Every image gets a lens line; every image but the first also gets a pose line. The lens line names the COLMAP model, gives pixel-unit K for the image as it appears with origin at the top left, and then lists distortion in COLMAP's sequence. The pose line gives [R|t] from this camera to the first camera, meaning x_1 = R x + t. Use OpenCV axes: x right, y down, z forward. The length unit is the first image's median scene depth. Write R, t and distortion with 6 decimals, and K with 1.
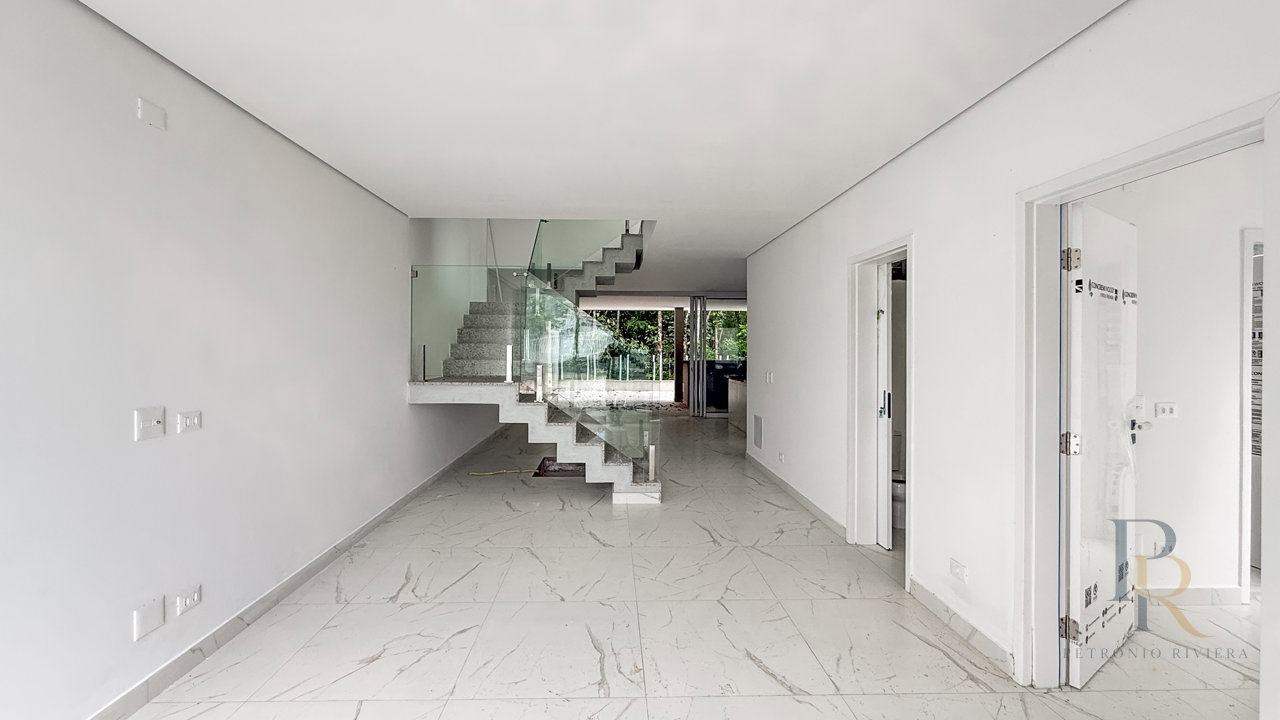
lens RADIAL K [[511.6, 0, 635.3], [0, 511.6, 352.7], [0, 0, 1]] dist [0.002734, 0.000637]
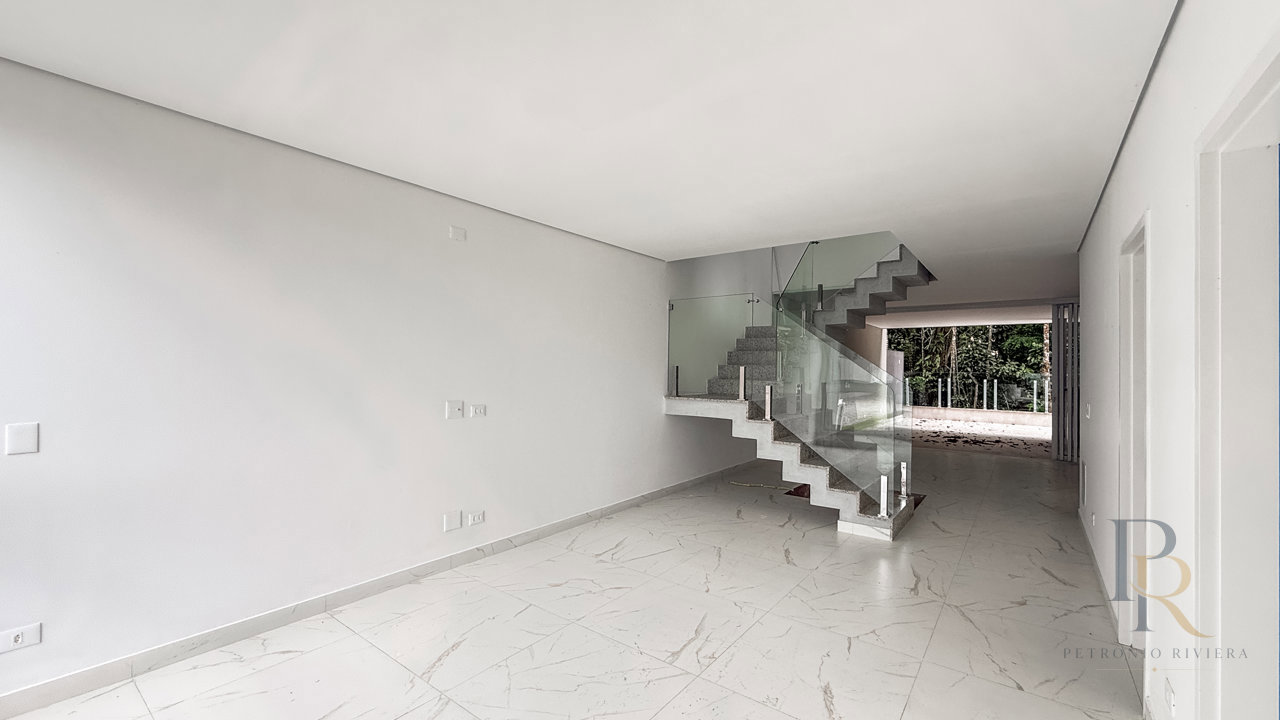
lens RADIAL K [[511.6, 0, 639.5], [0, 511.6, 364.5], [0, 0, 1]] dist [0.002734, 0.000637]
pose [[0.782897, -0.000159, -0.622151, 0.263185], [-0.012213, 0.999803, -0.015624, 0.001023], [0.622031, 0.019830, 0.782741, 0.008067]]
